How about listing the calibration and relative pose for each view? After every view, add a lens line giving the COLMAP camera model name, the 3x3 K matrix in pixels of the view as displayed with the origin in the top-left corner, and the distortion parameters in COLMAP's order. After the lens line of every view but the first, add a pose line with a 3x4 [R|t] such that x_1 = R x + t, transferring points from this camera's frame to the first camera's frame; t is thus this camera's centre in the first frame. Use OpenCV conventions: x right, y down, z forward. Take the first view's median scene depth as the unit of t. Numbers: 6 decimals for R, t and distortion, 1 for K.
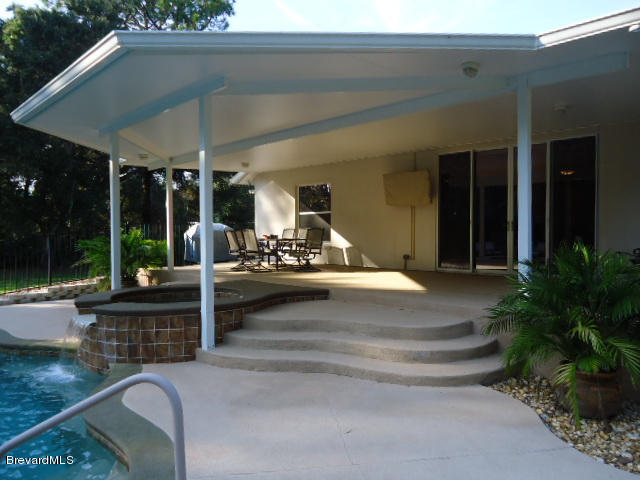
lens RADIAL K [[471.3, 0, 320.7], [0, 471.3, 241.7], [0, 0, 1]] dist [0.008642, 0.002259]
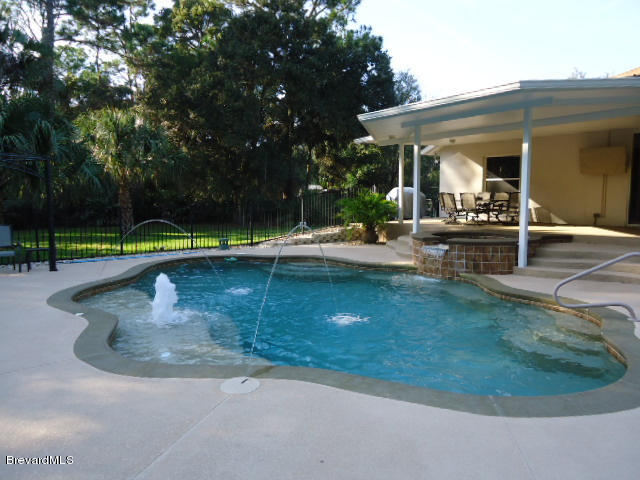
lens RADIAL K [[471.3, 0, 320.9], [0, 471.3, 237.5], [0, 0, 1]] dist [0.008642, 0.002259]
pose [[0.988744, 0.019773, -0.148306, -0.357117], [-0.009425, 0.997491, 0.070157, 0.010504], [0.149321, -0.067969, 0.986450, -0.359495]]
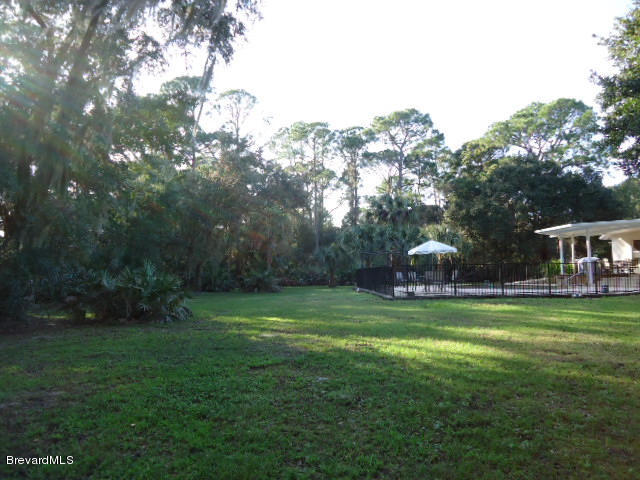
lens RADIAL K [[471.3, 0, 324.4], [0, 471.3, 237.3], [0, 0, 1]] dist [0.008642, 0.002259]
pose [[0.744034, -0.053499, -0.665997, 0.479195], [-0.002187, 0.996589, -0.082498, 0.077159], [0.668139, 0.062838, 0.741379, -2.166644]]
